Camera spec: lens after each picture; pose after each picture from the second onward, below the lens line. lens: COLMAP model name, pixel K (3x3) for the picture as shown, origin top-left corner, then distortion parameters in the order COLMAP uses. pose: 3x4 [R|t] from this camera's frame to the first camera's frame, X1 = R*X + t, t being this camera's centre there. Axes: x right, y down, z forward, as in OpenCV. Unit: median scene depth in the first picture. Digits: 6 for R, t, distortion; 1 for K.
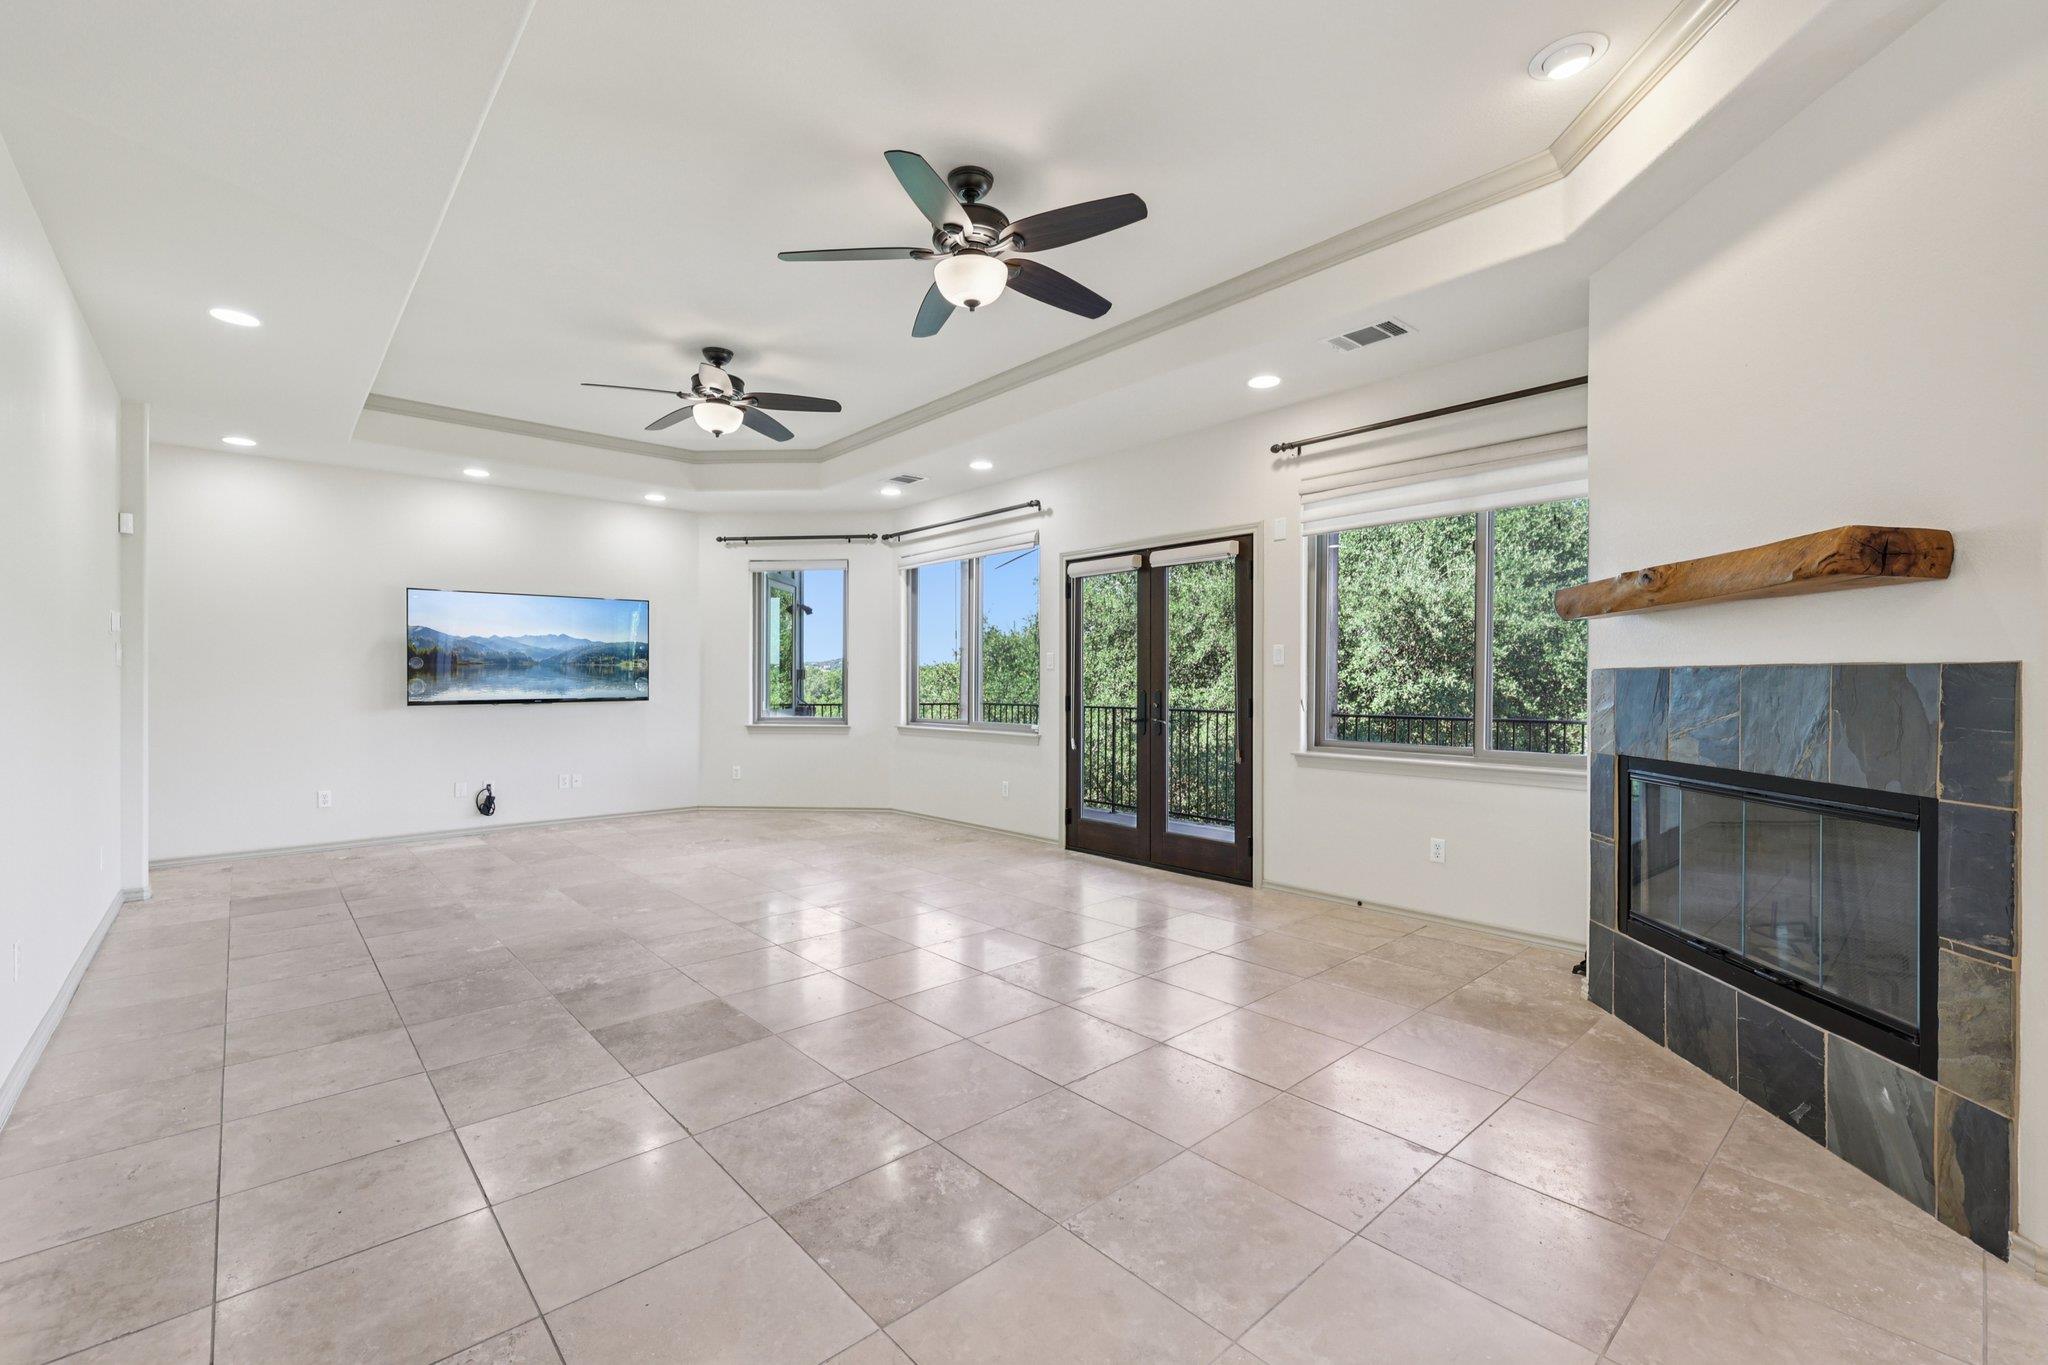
lens RADIAL K [[880.5, 0, 1028.2], [0, 880.5, 676.5], [0, 0, 1]] dist [-0.001173, -0.000834]
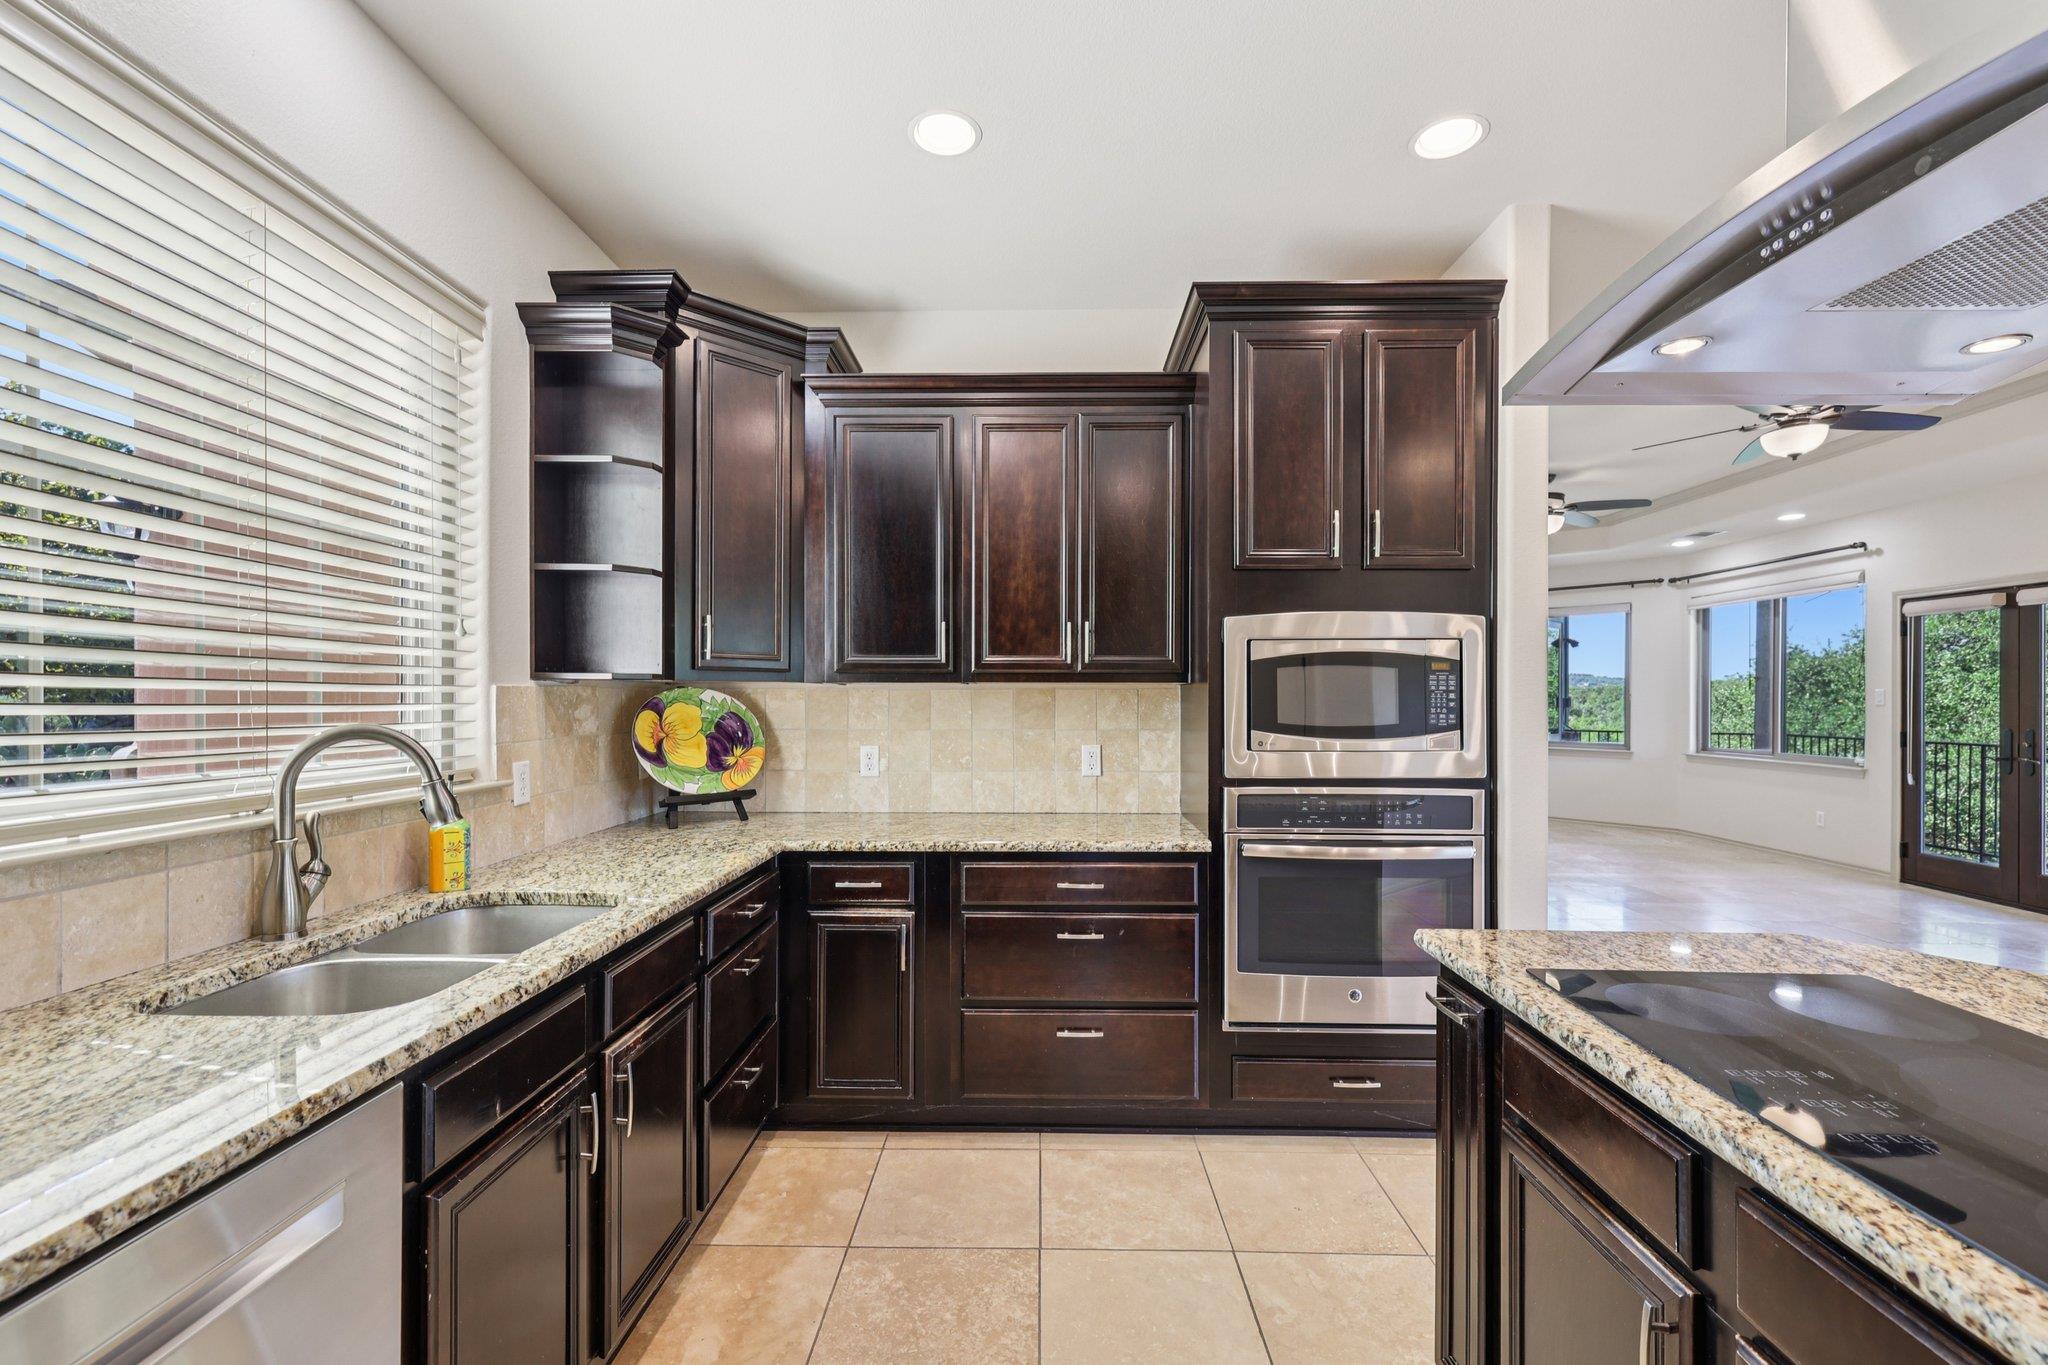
lens RADIAL K [[880.5, 0, 1025.4], [0, 880.5, 686.1], [0, 0, 1]] dist [-0.001173, -0.000834]
pose [[0.728452, -0.002484, -0.685092, 0.001102], [-0.004324, 0.999957, -0.008224, -0.016073], [0.685083, 0.008953, 0.728410, -0.381290]]
